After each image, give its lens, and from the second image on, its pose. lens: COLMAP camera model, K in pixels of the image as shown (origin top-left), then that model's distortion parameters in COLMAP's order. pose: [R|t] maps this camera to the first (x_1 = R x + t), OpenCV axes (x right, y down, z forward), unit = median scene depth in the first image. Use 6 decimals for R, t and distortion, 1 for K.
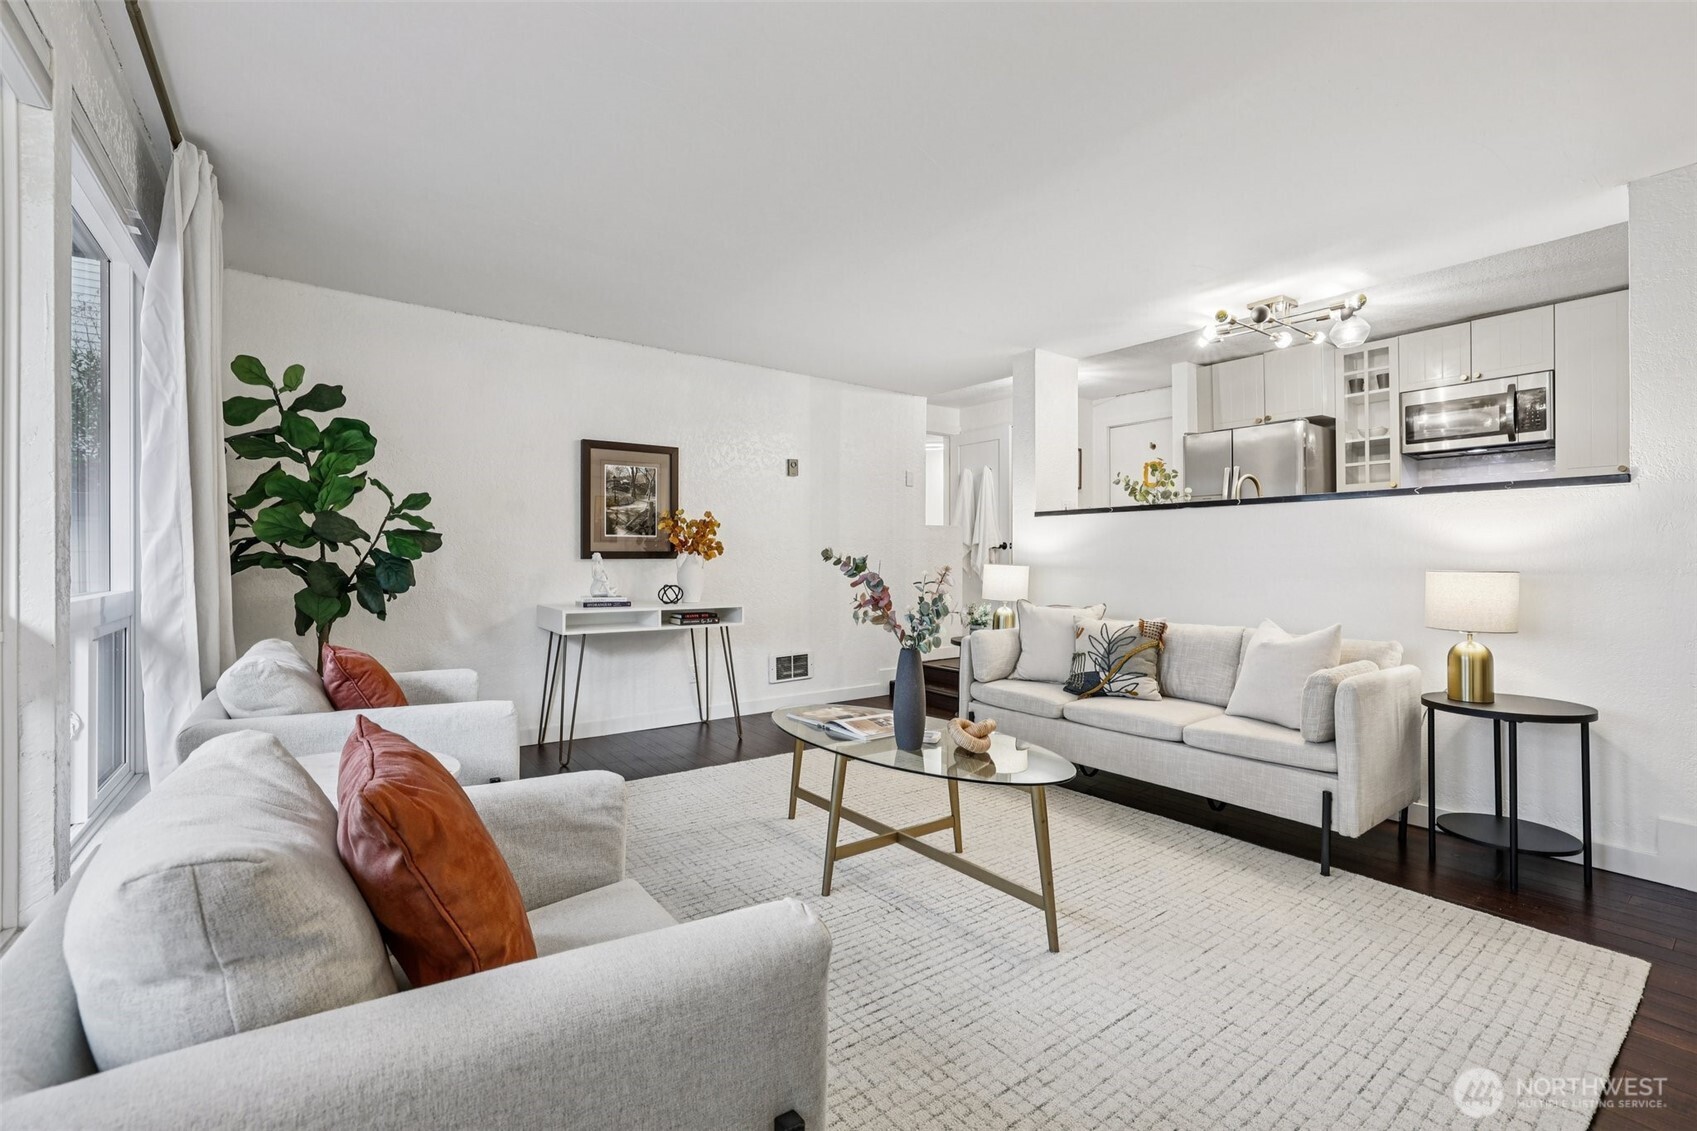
lens RADIAL K [[731.0, 0, 842.4], [0, 731.0, 557.0], [0, 0, 1]] dist [-0.002053, -0.015851]
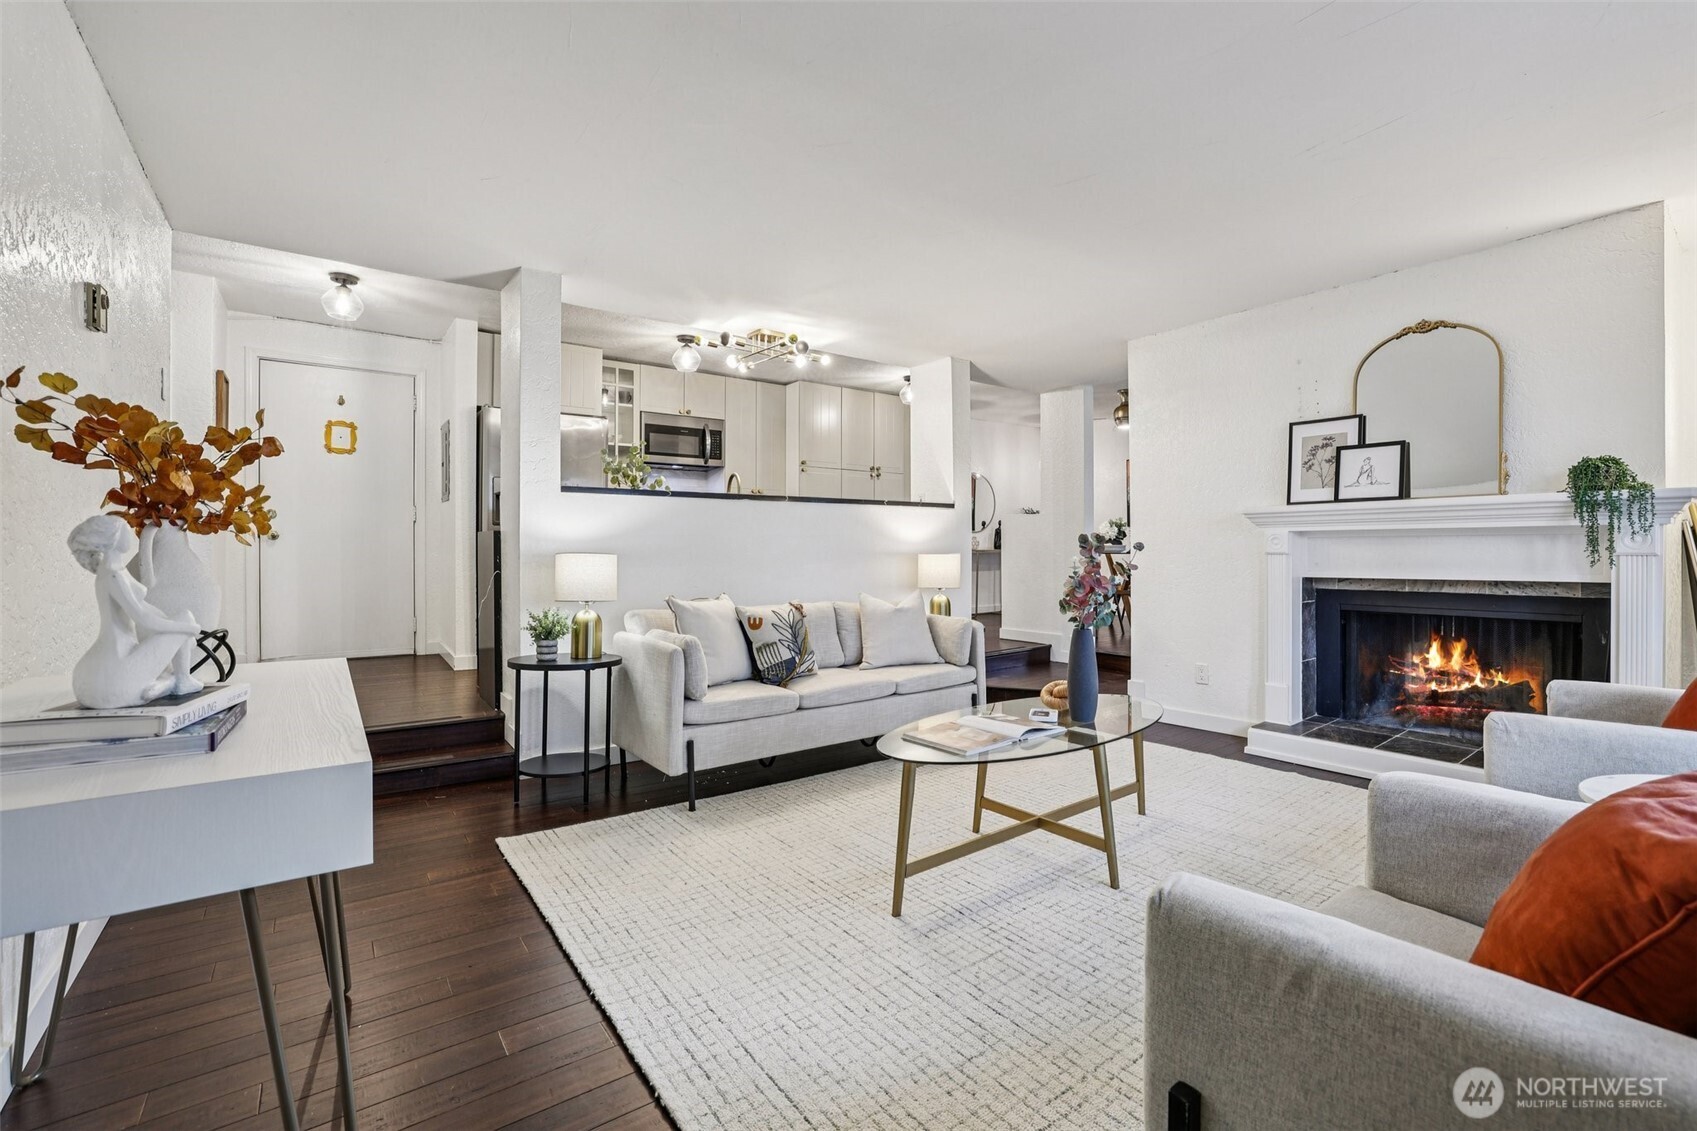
lens RADIAL K [[742.8, 0, 846.6], [0, 742.8, 549.8], [0, 0, 1]] dist [-0.053170, 0.000015]
pose [[0.004320, -0.001964, 0.999989, -0.838520], [-0.003595, 0.999992, 0.001979, 0.007077], [-0.999984, -0.003603, 0.004313, 1.133443]]
